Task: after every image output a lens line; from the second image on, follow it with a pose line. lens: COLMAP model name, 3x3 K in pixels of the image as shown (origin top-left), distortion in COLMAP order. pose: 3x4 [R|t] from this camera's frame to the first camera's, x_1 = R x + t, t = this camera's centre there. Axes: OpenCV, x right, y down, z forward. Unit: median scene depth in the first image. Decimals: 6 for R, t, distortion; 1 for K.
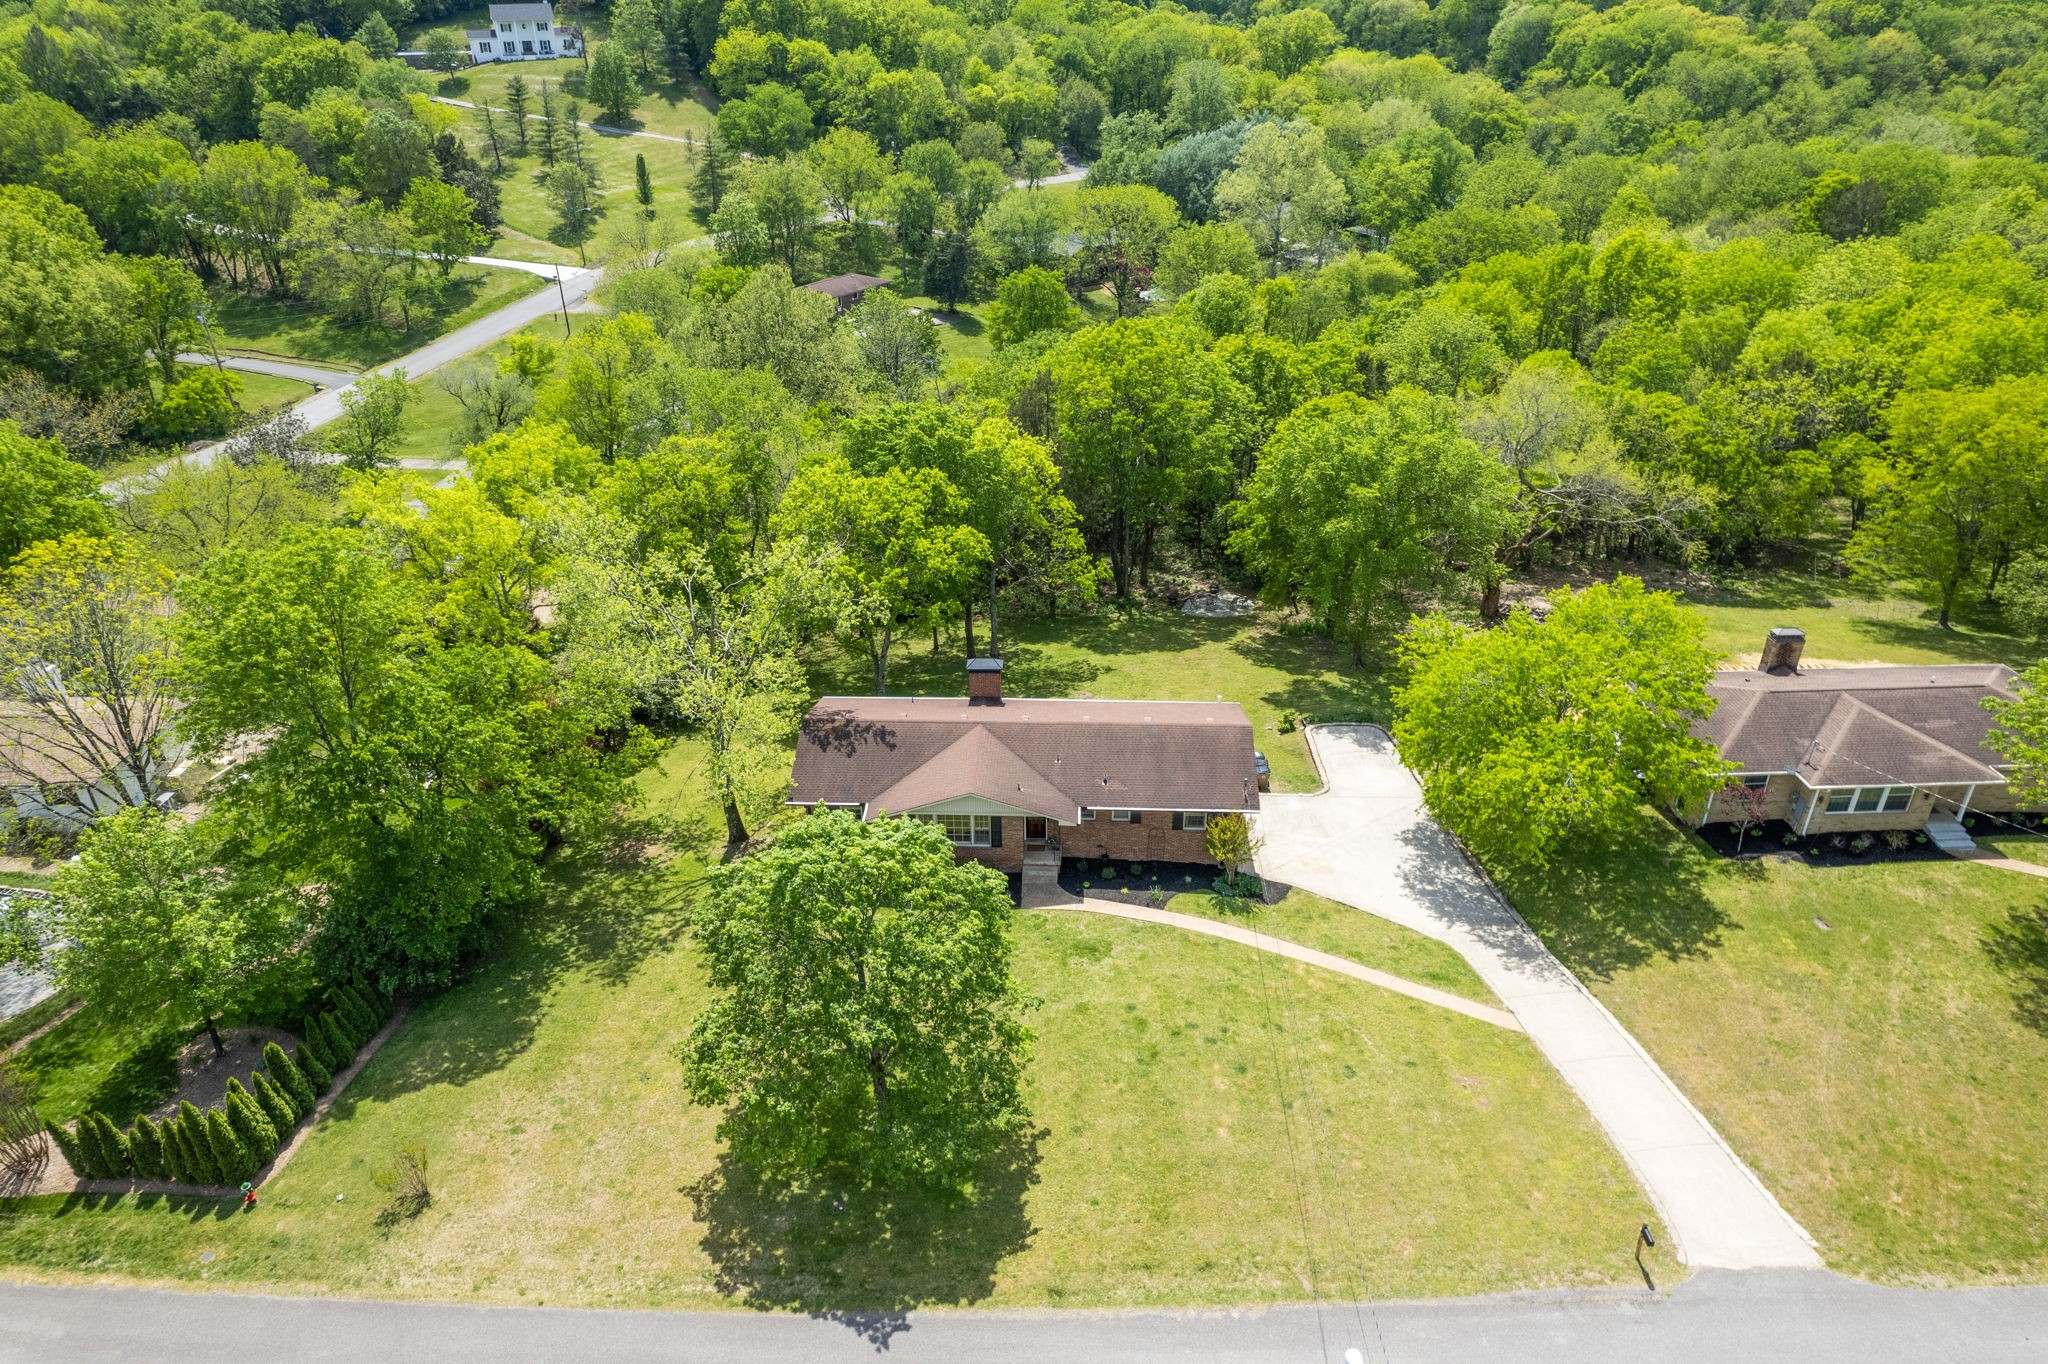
lens RADIAL K [[1322.7, 0, 1024.0], [0, 1322.7, 682.0], [0, 0, 1]] dist [-0.058696, 0.042413]
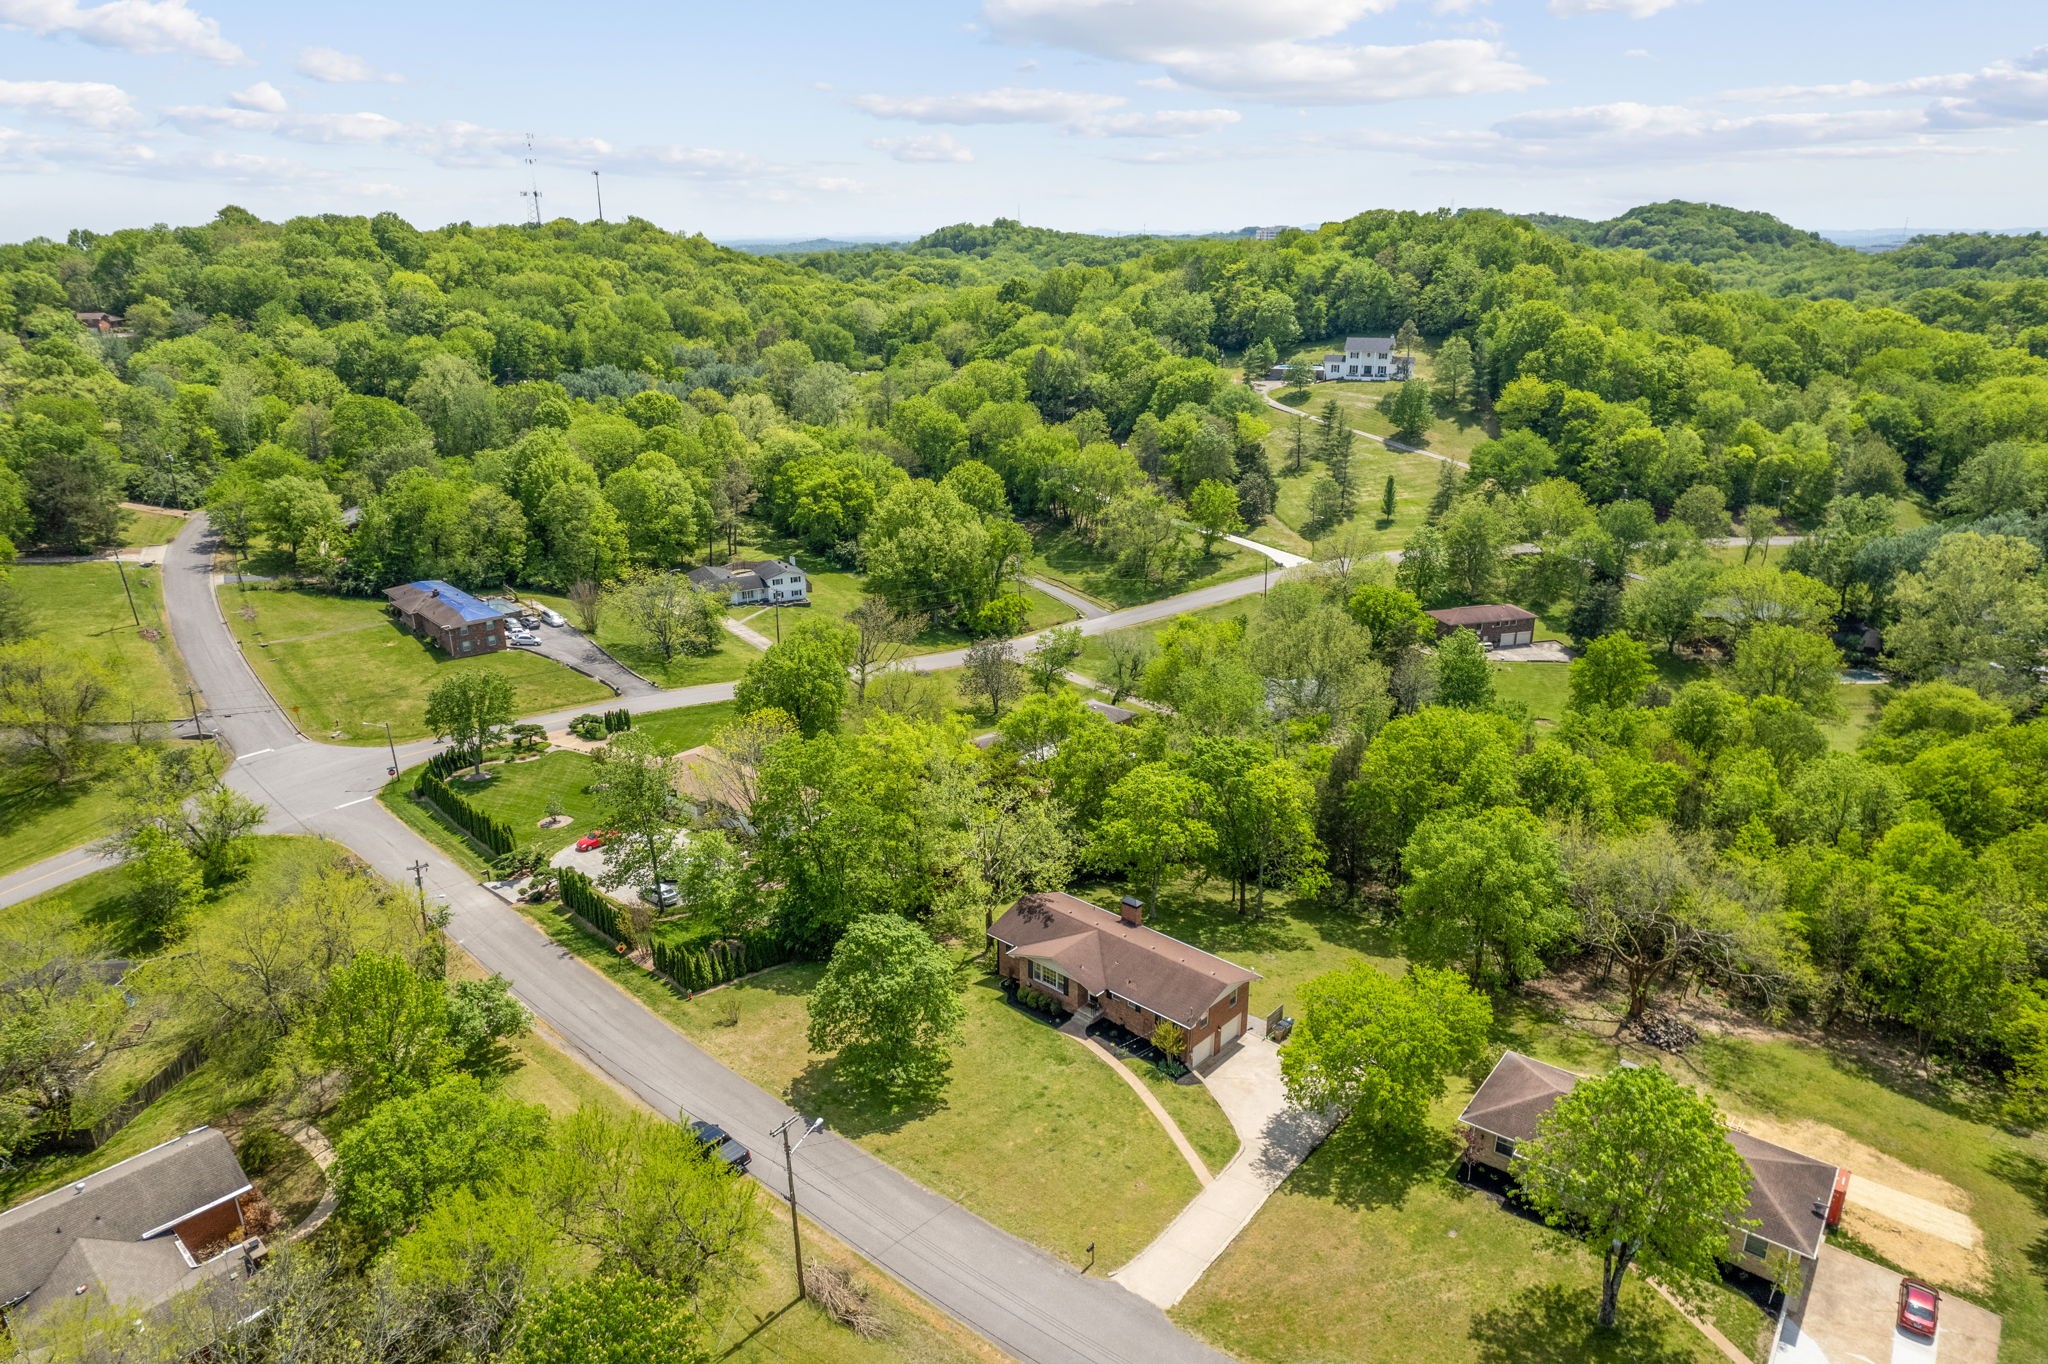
lens RADIAL K [[1322.7, 0, 1024.0], [0, 1322.7, 682.0], [0, 0, 1]] dist [-0.058696, 0.042413]
pose [[0.767749, 0.213996, -0.603959, 0.281195], [-0.310821, 0.948636, -0.058991, -0.046652], [0.560314, 0.233014, 0.794829, -0.164148]]
